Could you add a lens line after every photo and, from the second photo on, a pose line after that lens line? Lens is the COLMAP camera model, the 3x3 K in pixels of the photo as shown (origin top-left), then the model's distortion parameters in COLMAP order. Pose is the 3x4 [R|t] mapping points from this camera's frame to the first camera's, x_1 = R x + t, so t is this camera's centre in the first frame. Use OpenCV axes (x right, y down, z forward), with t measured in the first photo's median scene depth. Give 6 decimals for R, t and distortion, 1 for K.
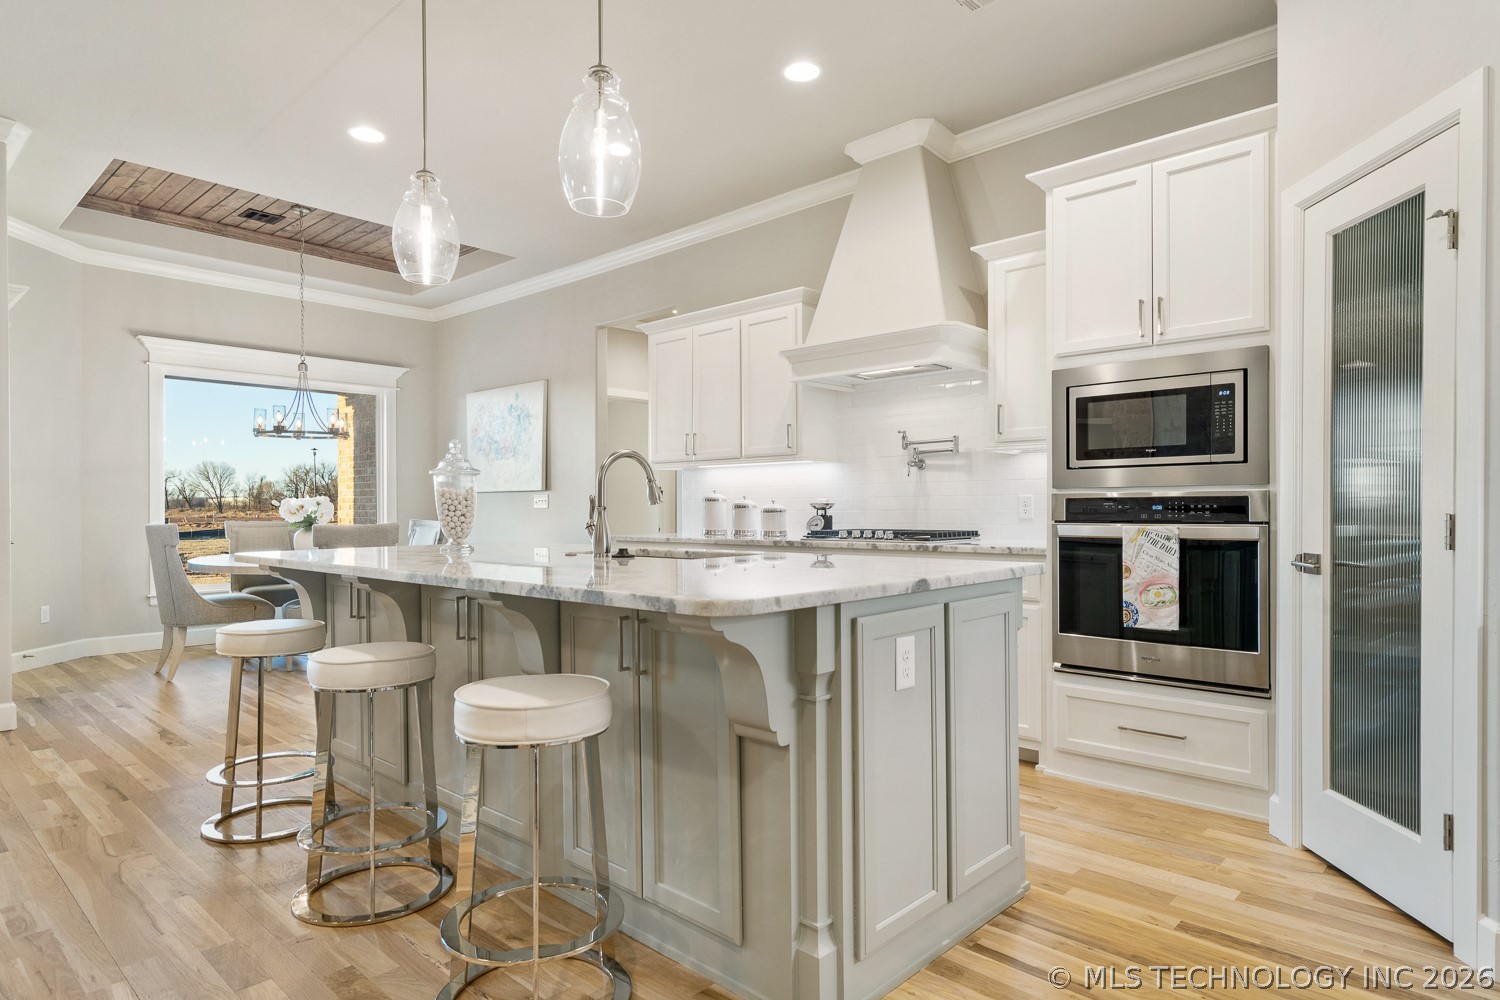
lens RADIAL K [[864.7, 0, 749.7], [0, 864.7, 505.1], [0, 0, 1]] dist [0.005000, 0.002093]
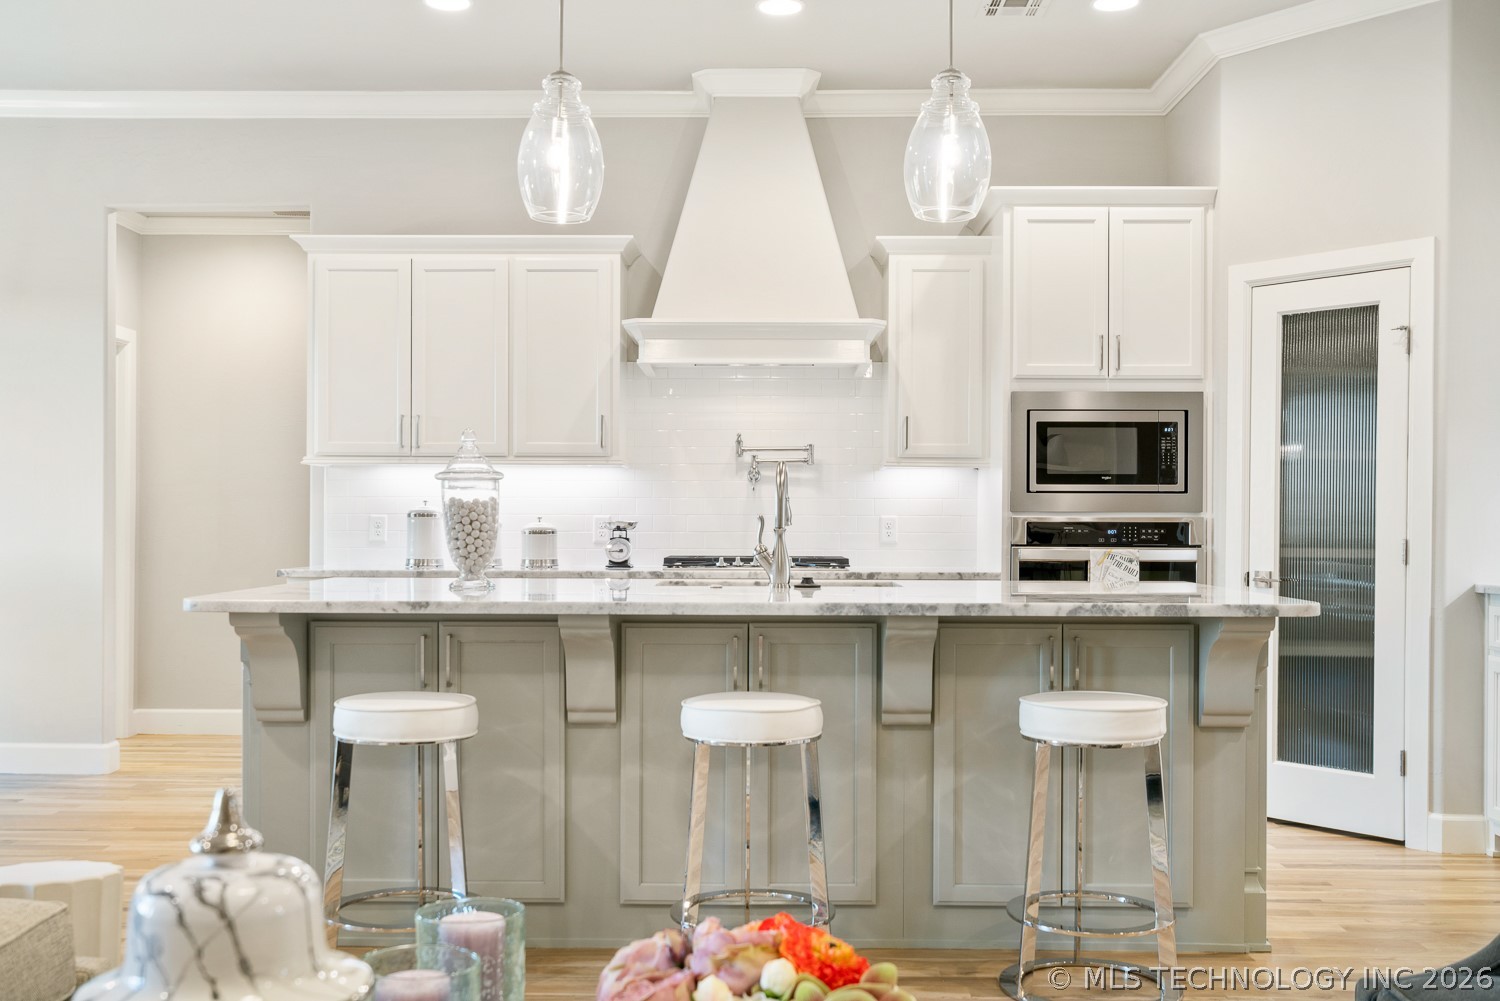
lens RADIAL K [[1497.0, 0, 749.4], [0, 1497.0, 505.8], [0, 0, 1]] dist [-0.007256, 0.000000]
pose [[0.734782, 0.016887, 0.678093, -1.102427], [-0.010933, 0.999855, -0.013053, -0.000444], [-0.678215, 0.002178, 0.734861, -0.046537]]
